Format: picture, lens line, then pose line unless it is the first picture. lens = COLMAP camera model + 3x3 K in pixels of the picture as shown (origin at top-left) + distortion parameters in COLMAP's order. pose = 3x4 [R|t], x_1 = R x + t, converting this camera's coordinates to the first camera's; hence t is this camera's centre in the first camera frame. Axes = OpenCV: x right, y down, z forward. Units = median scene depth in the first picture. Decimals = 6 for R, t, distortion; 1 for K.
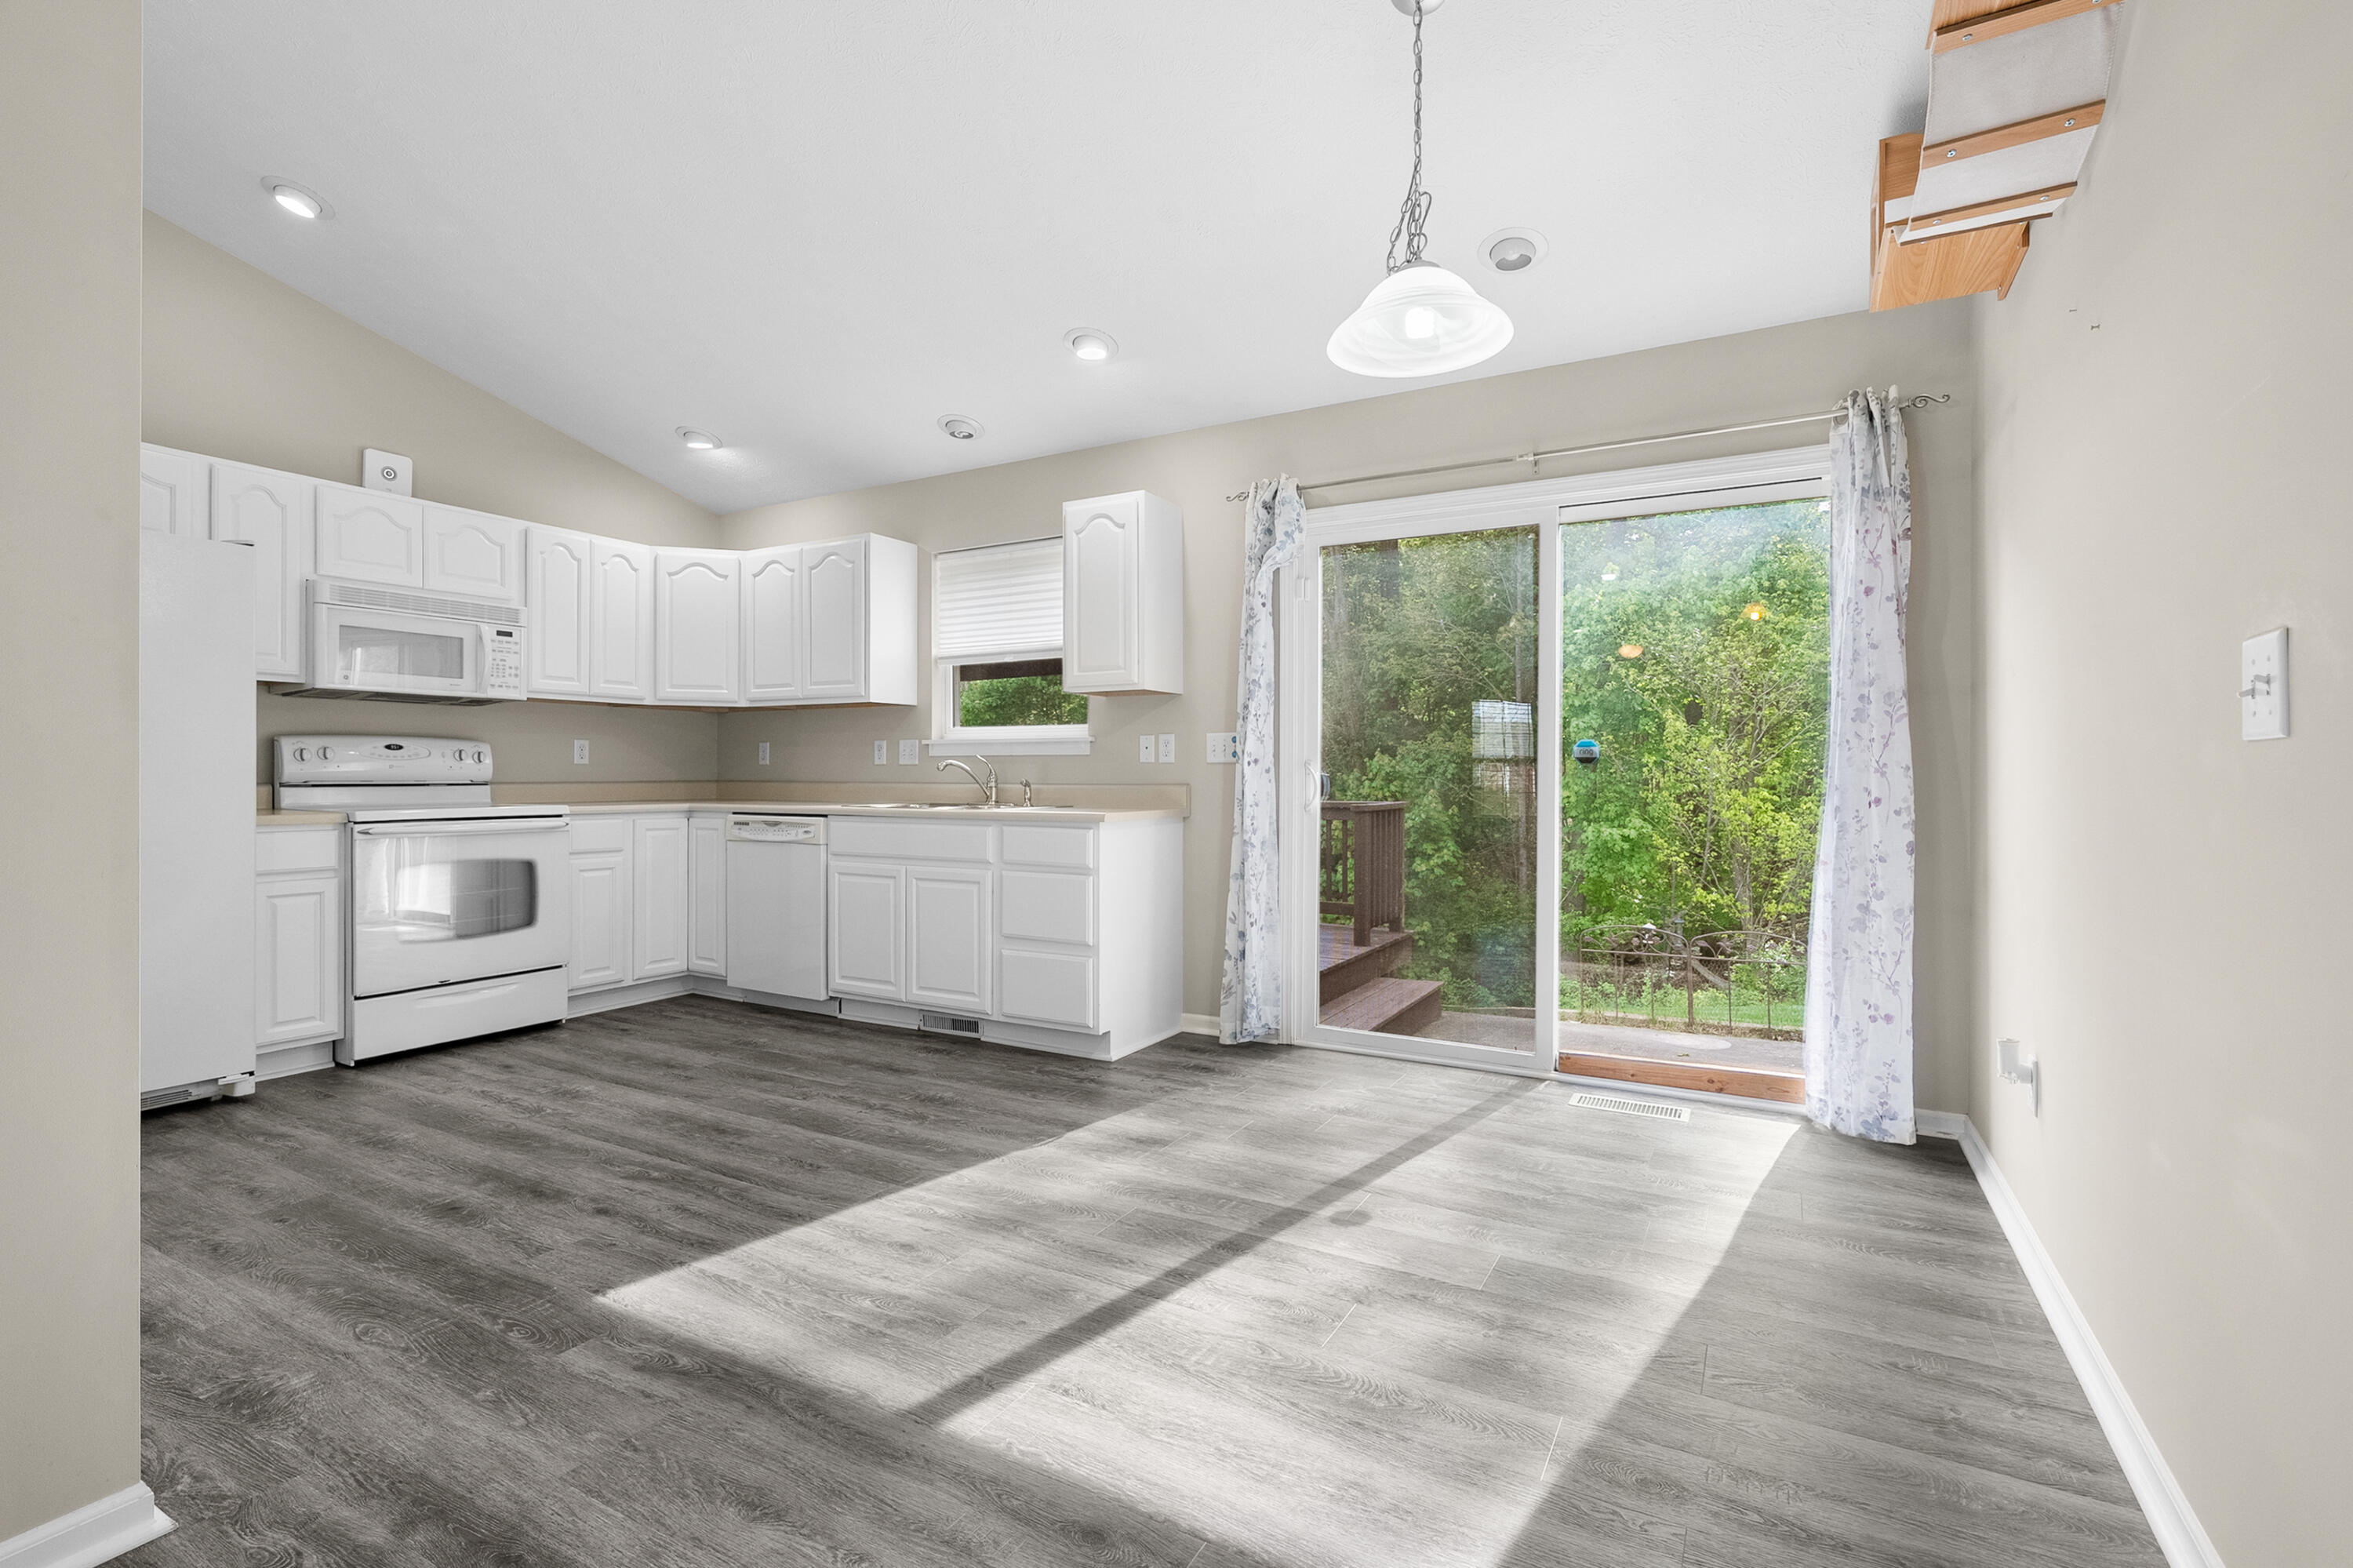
lens RADIAL K [[1071.5, 0, 1176.6], [0, 1071.5, 781.4], [0, 0, 1]] dist [-0.005353, 0.001686]
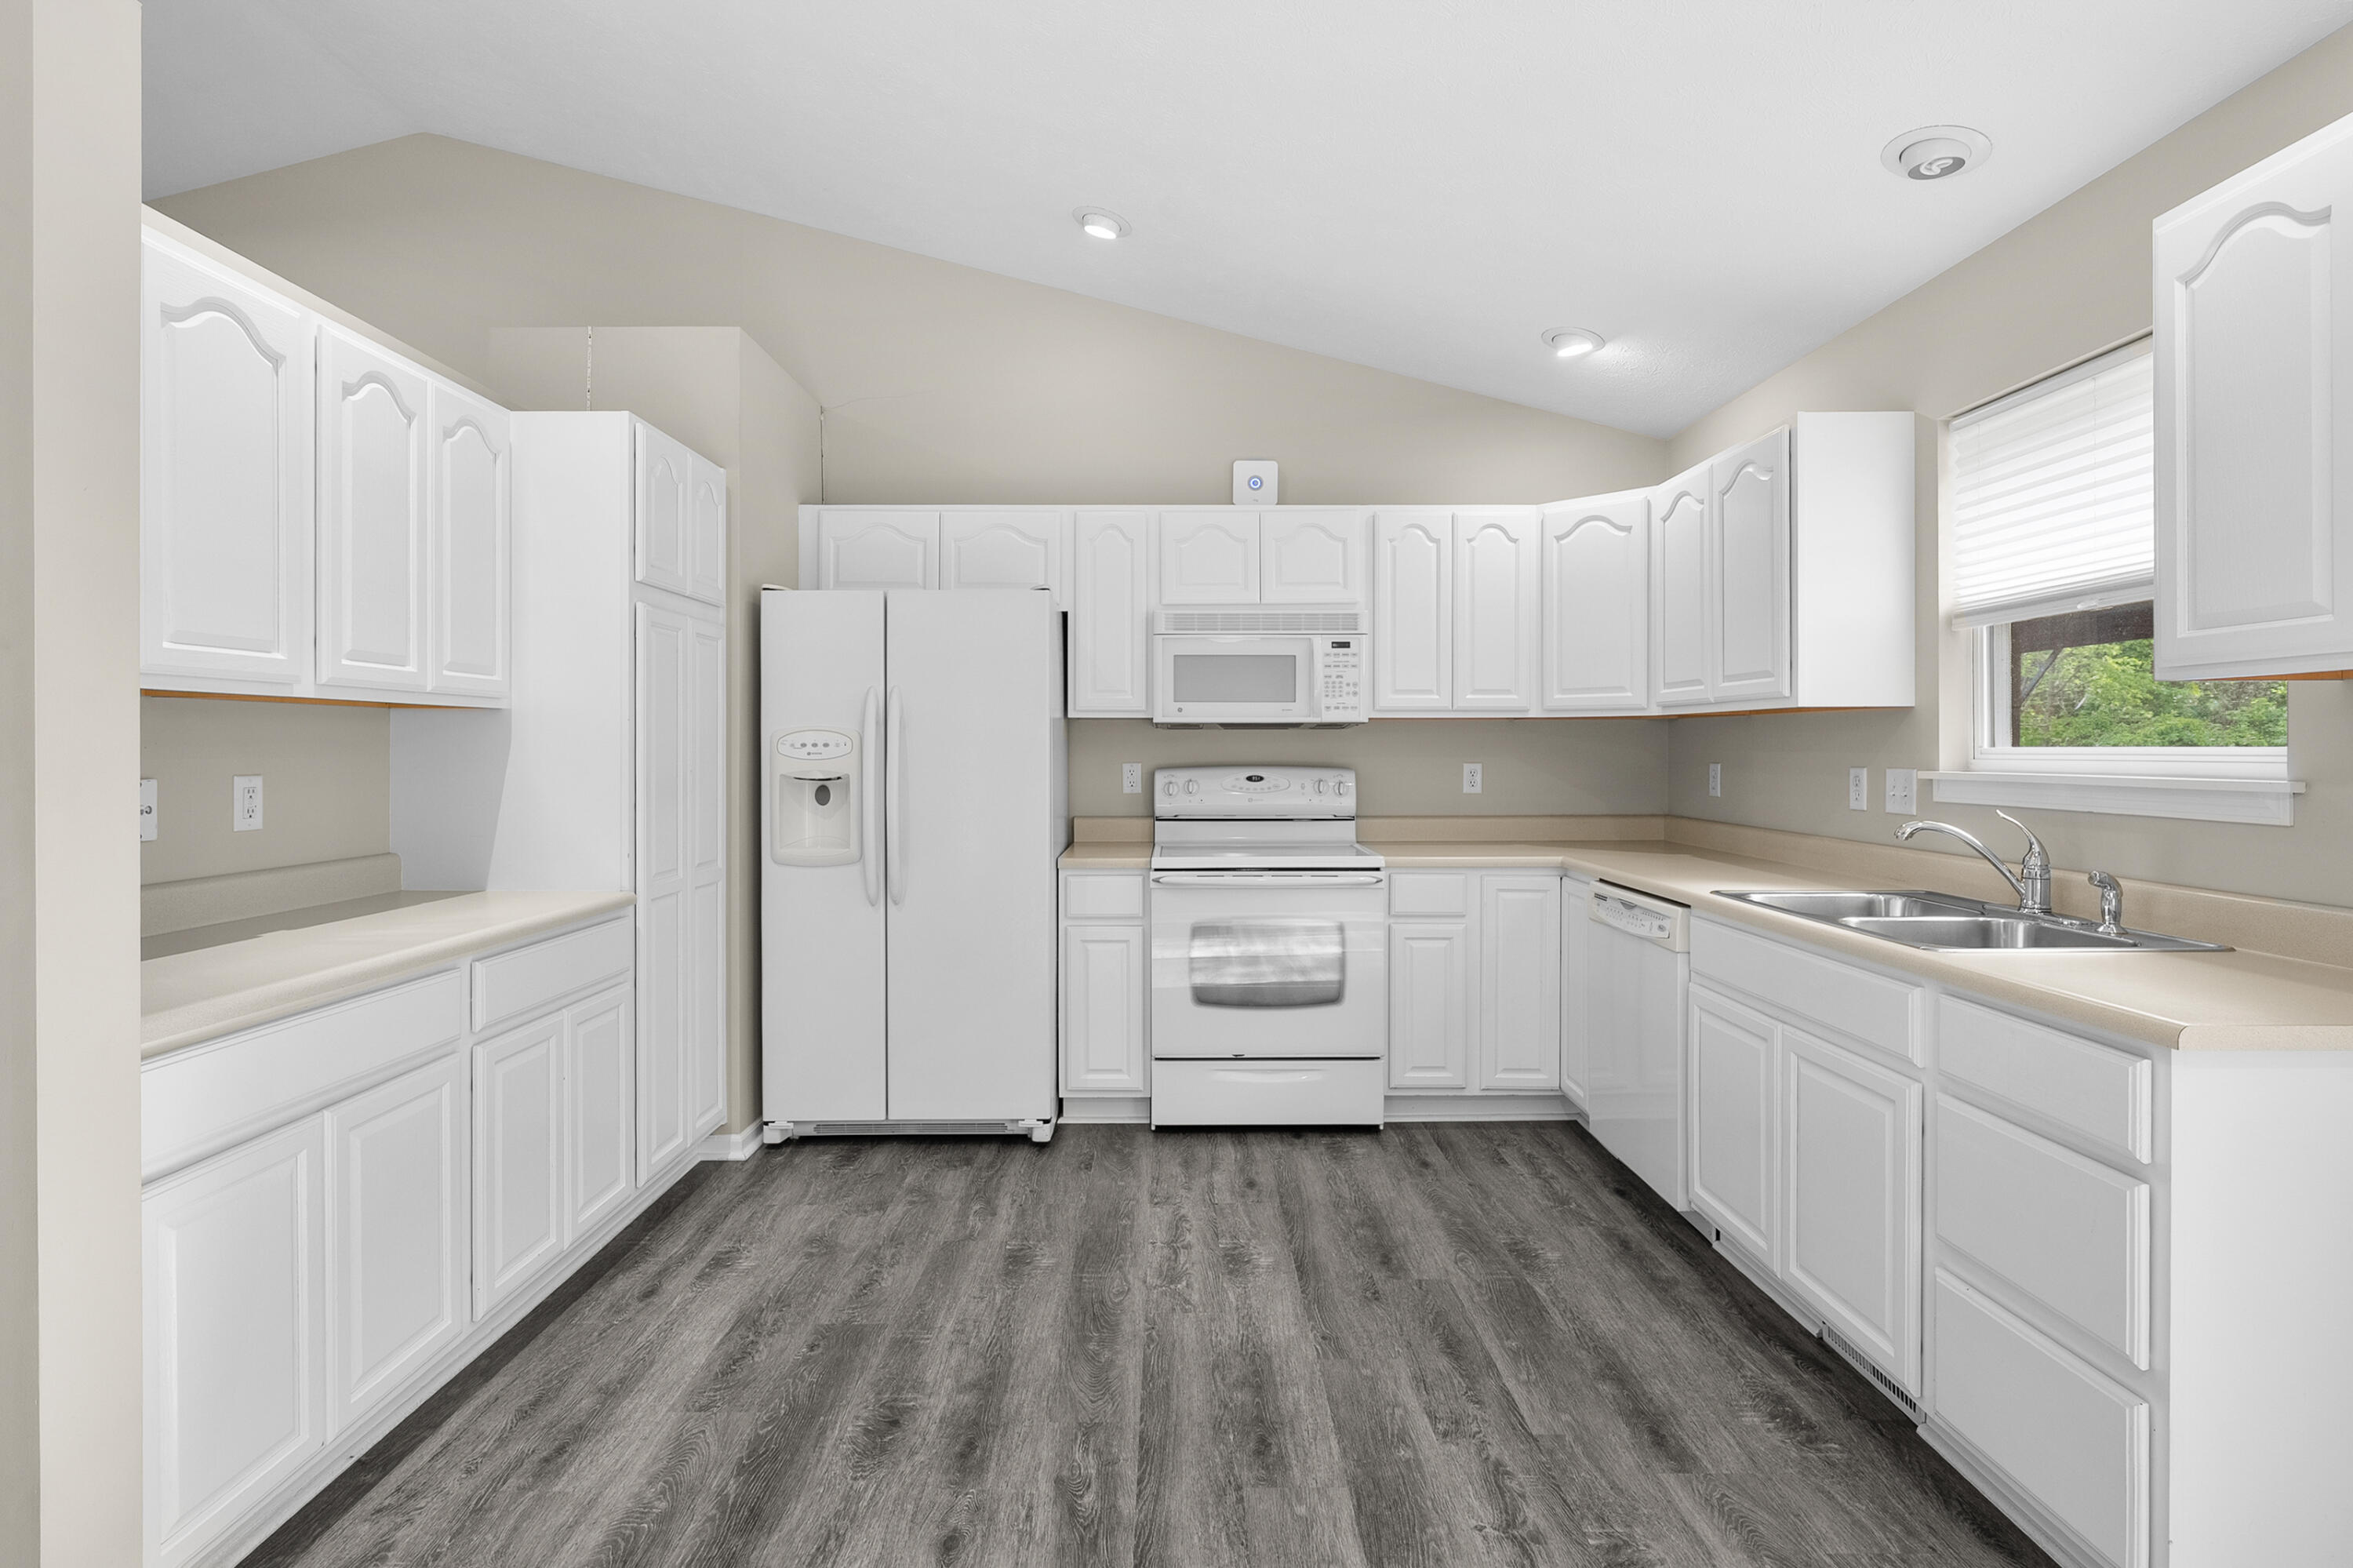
lens RADIAL K [[1144.4, 0, 1158.9], [0, 1144.4, 749.1], [0, 0, 1]] dist [-0.006822, 0.000970]
pose [[0.487412, -0.002408, -0.873169, 0.099186], [-0.002049, 0.999990, -0.003901, -0.060439], [0.873170, 0.003690, 0.487402, 0.505154]]
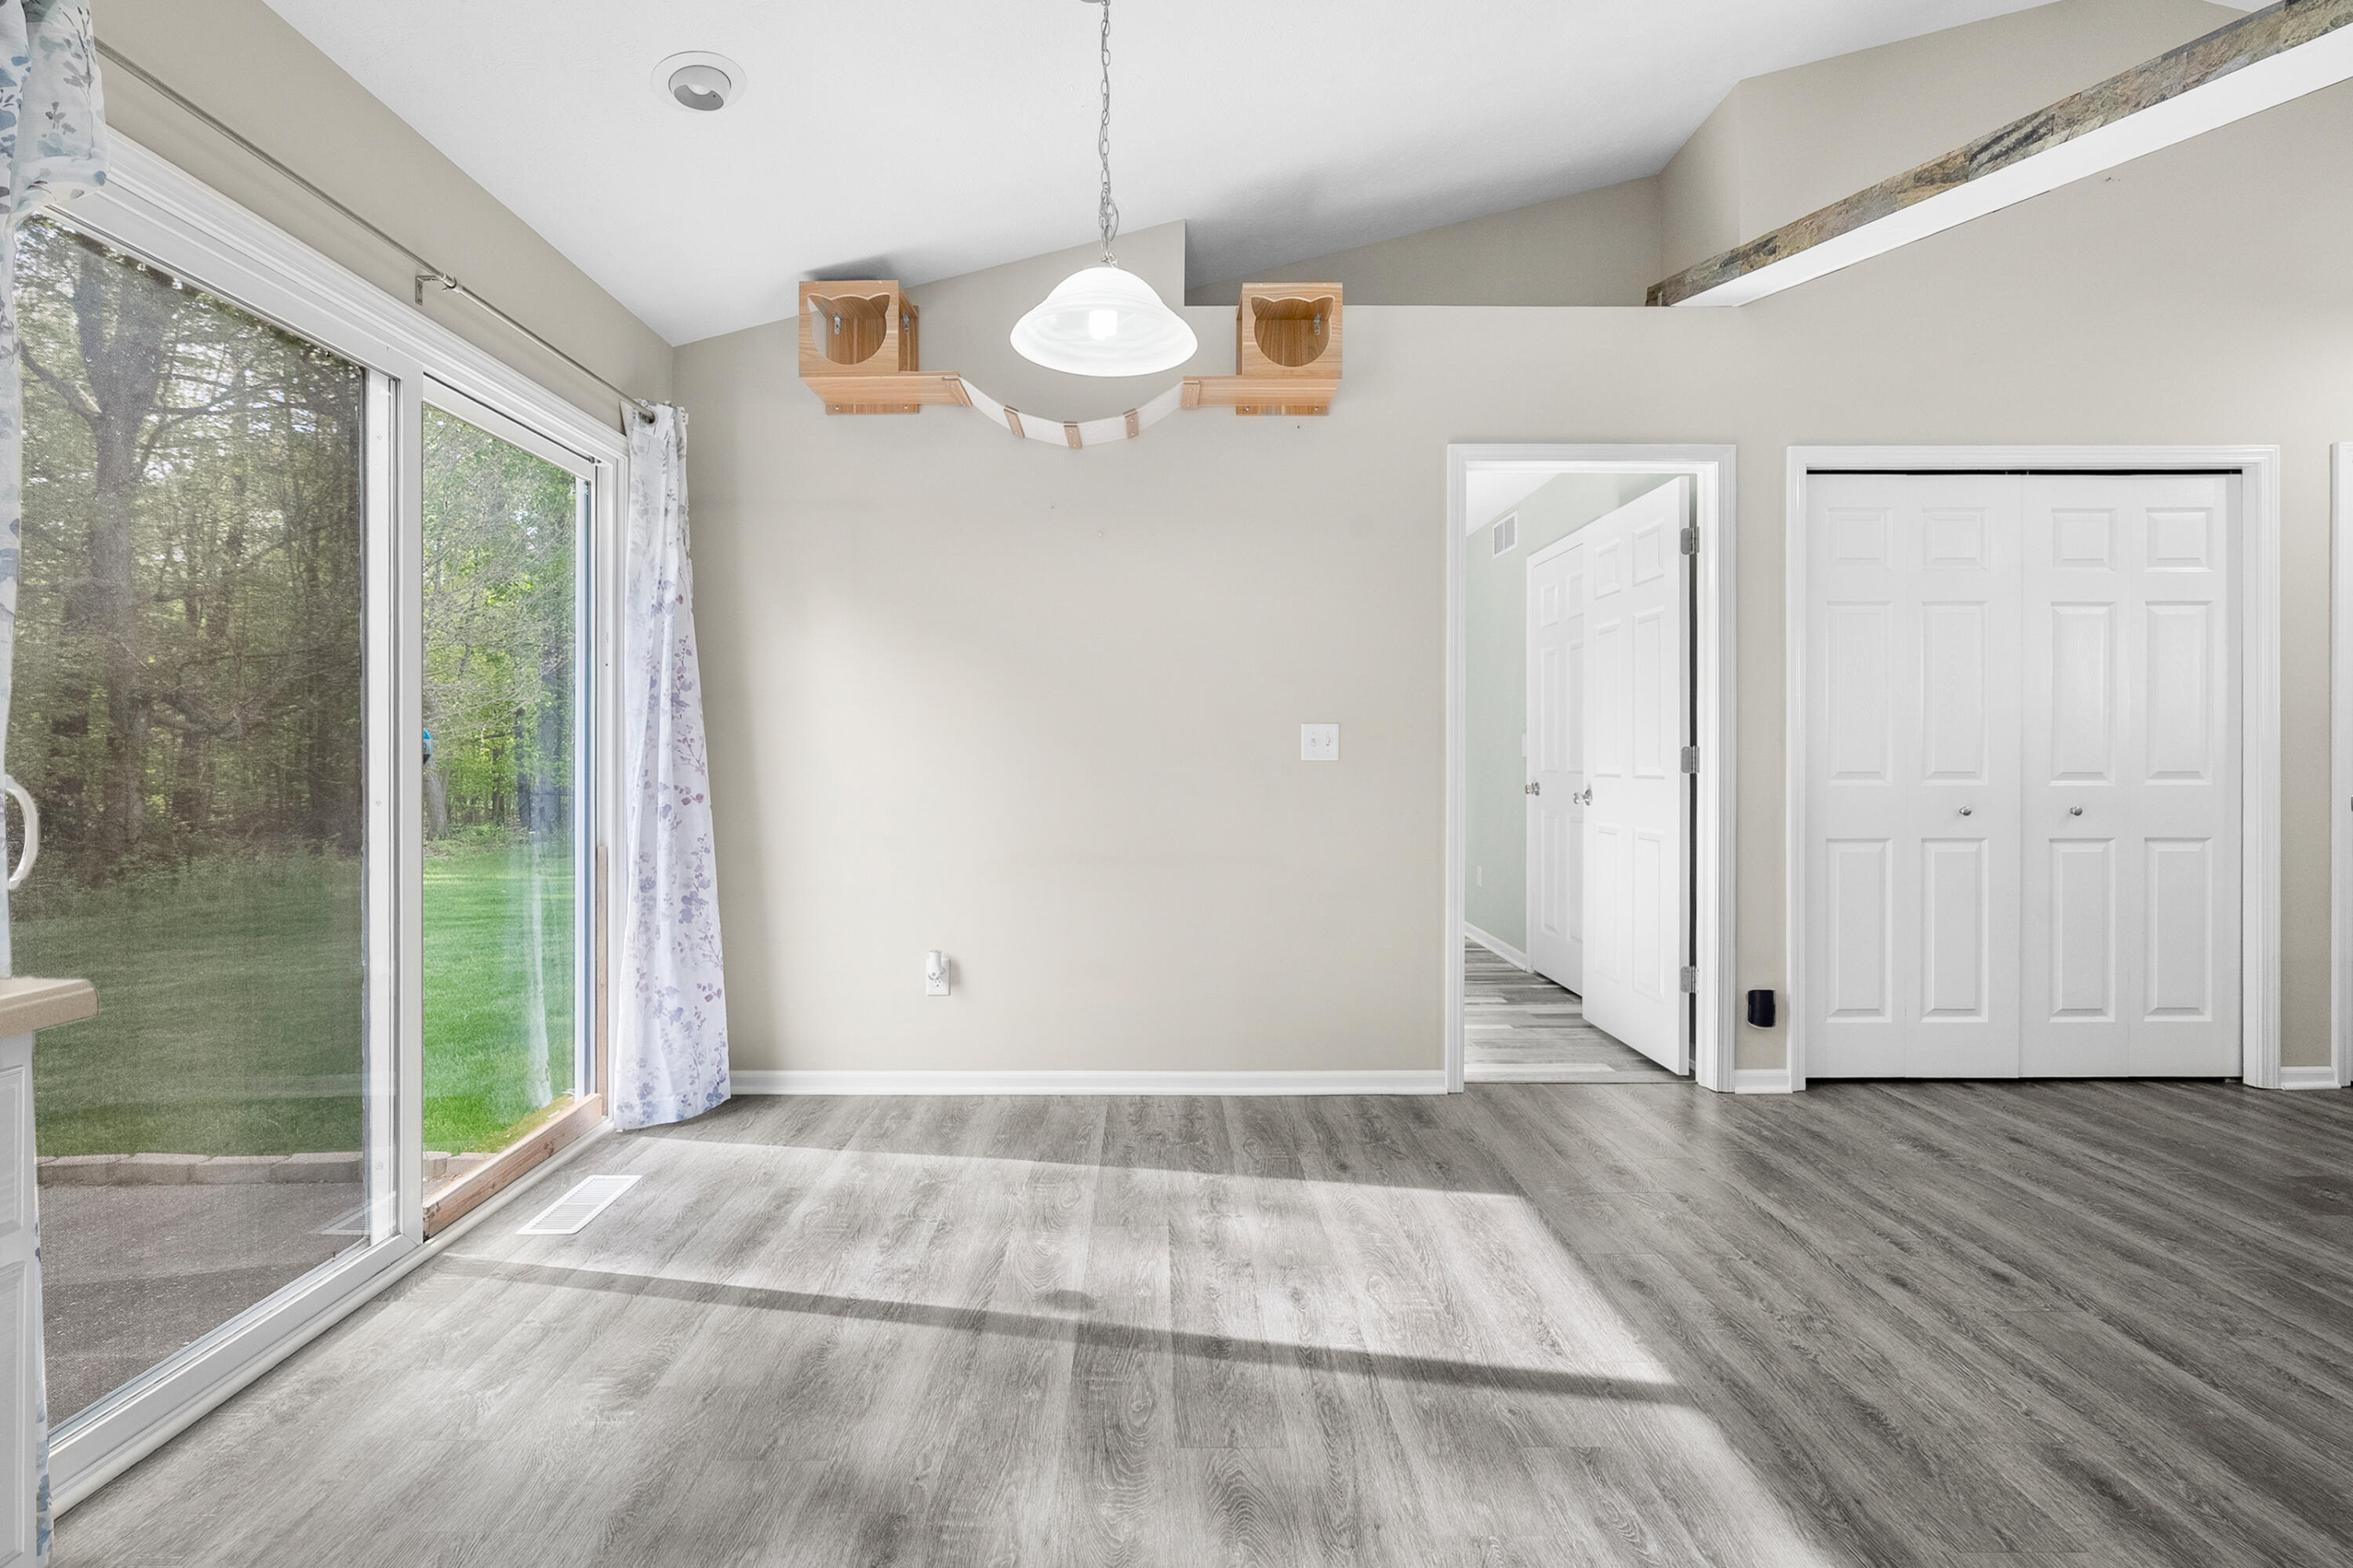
lens RADIAL K [[1071.5, 0, 1169.9], [0, 1071.5, 759.9], [0, 0, 1]] dist [-0.005353, 0.001686]
pose [[-0.499178, -0.009400, 0.866448, -0.401001], [0.000621, 0.999937, 0.011206, -0.022740], [-0.866499, 0.006131, -0.499141, 0.883891]]
